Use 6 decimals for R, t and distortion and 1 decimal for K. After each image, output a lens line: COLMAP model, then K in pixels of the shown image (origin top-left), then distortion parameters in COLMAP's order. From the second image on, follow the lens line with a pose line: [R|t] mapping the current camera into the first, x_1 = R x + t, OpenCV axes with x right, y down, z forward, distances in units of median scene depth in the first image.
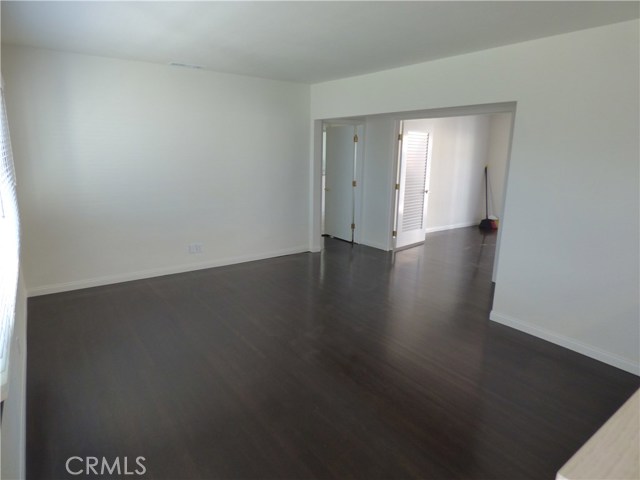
lens RADIAL K [[390.7, 0, 320.0], [0, 390.7, 240.0], [0, 0, 1]] dist [-0.001044, -0.000096]
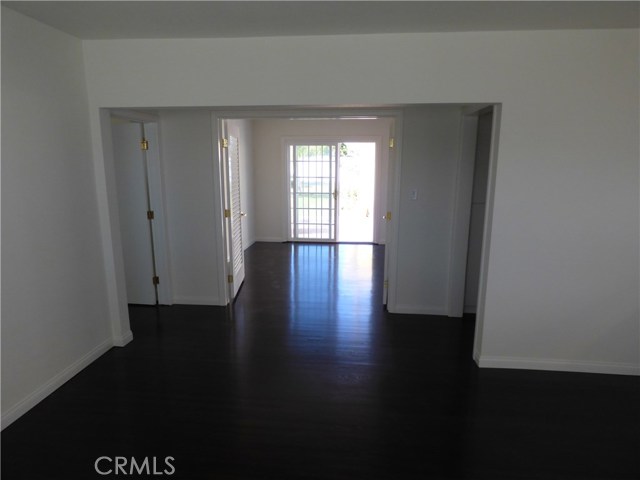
lens RADIAL K [[390.7, 0, 320.0], [0, 390.7, 240.0], [0, 0, 1]] dist [-0.001044, -0.000096]
pose [[0.667213, -0.159771, 0.727531, -0.204450], [0.171390, 0.983448, 0.058792, -0.099023], [-0.724881, 0.085465, 0.683552, 0.389363]]
